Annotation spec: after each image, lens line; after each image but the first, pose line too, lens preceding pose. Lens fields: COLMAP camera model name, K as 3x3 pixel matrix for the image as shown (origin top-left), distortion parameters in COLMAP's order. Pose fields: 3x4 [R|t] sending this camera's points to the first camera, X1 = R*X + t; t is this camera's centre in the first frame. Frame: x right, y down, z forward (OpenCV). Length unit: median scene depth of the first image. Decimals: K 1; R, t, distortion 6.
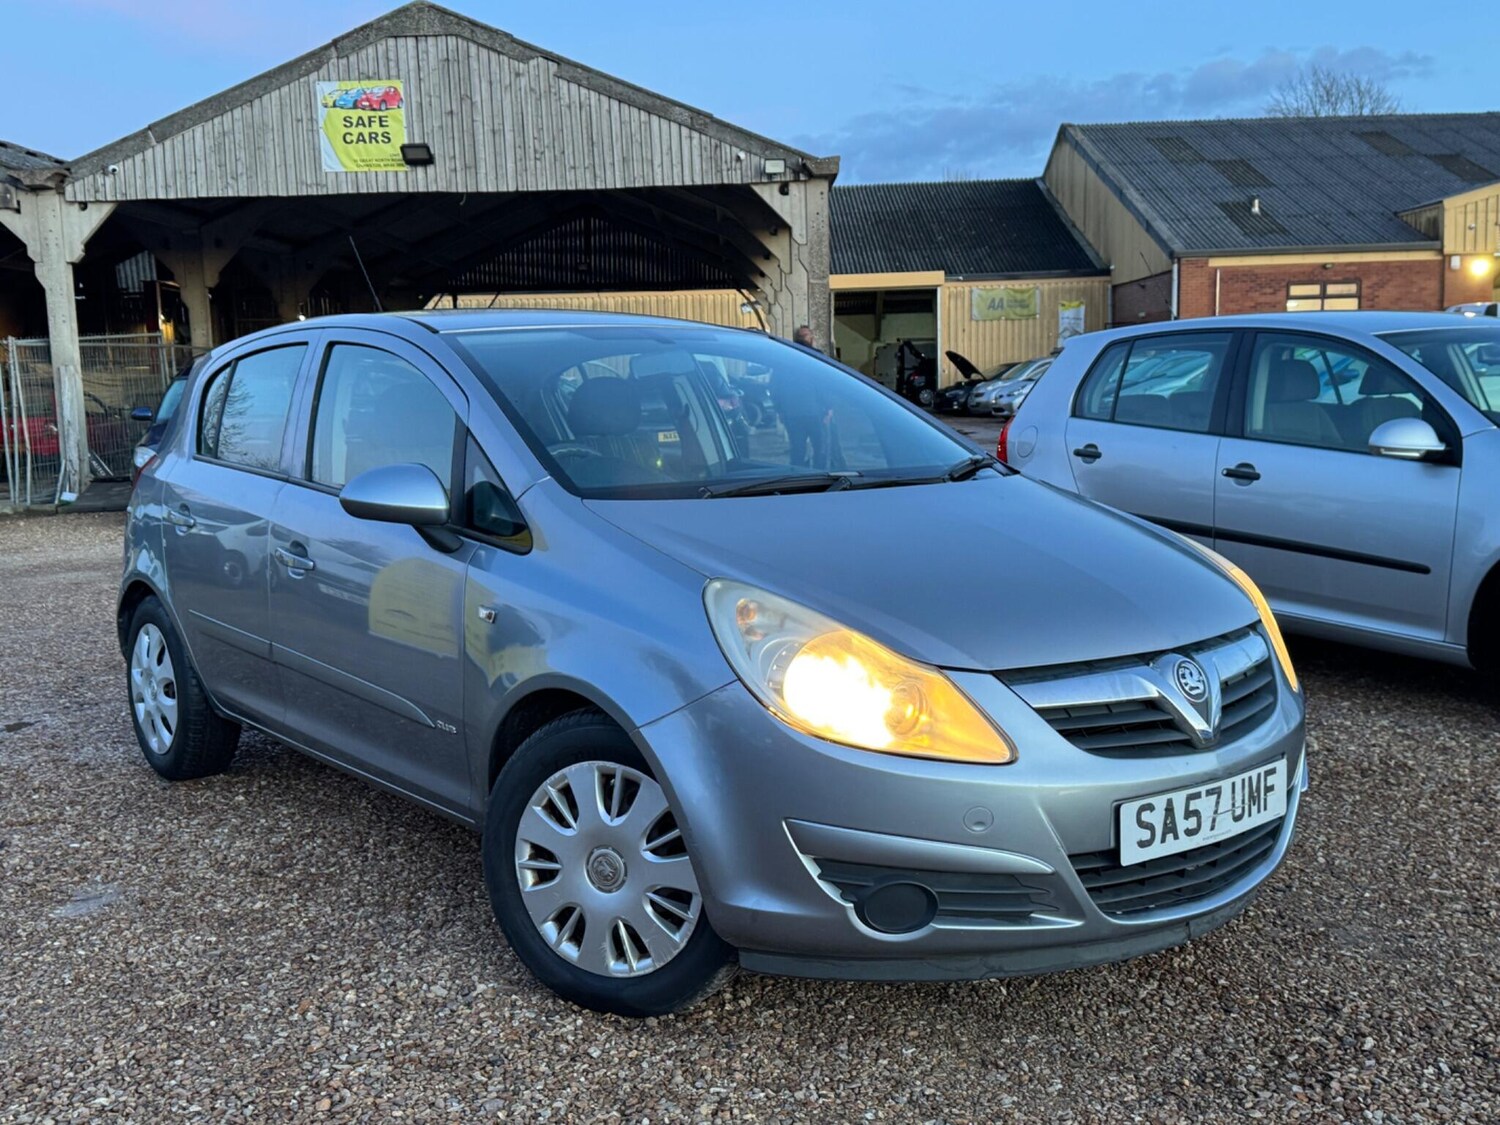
lens RADIAL K [[1439.1, 0, 741.1], [0, 1439.1, 572.6], [0, 0, 1]] dist [0.018836, 0.000000]
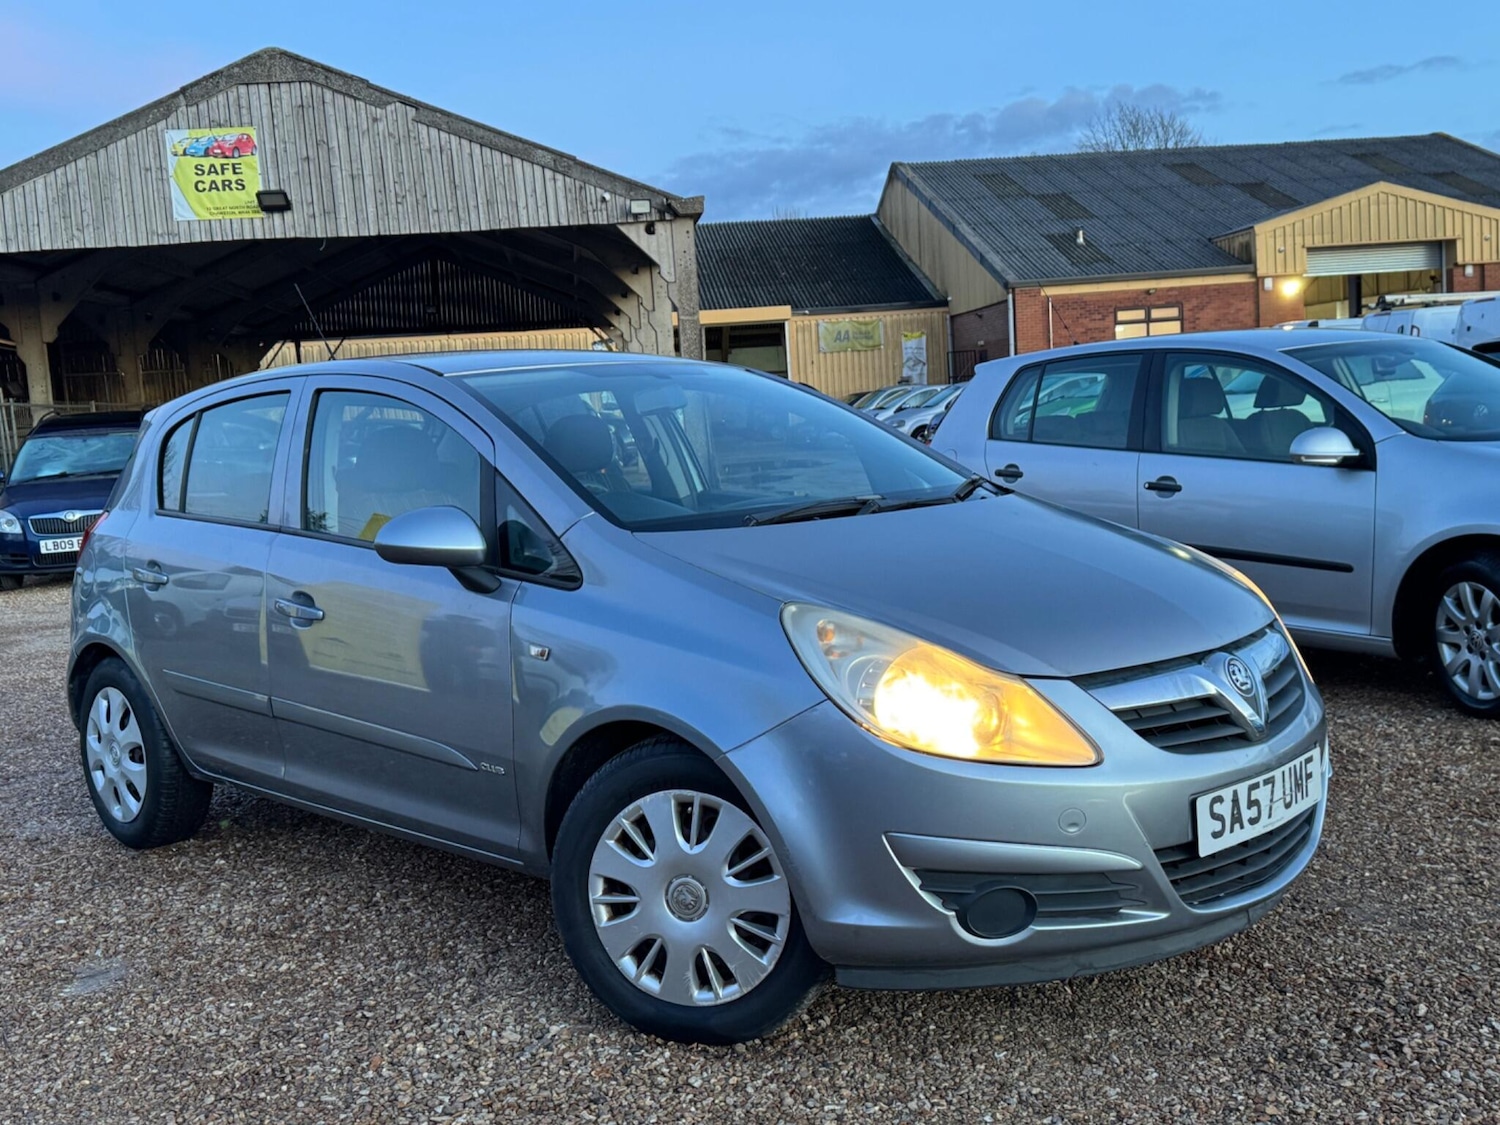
lens RADIAL K [[1439.1, 0, 735.3], [0, 1439.1, 561.3], [0, 0, 1]] dist [0.018836, 0.000000]
pose [[0.992759, -0.047246, 0.110441, -0.134655], [0.050912, 0.998234, -0.030611, 0.003334], [-0.108800, 0.036012, 0.993411, -0.008111]]
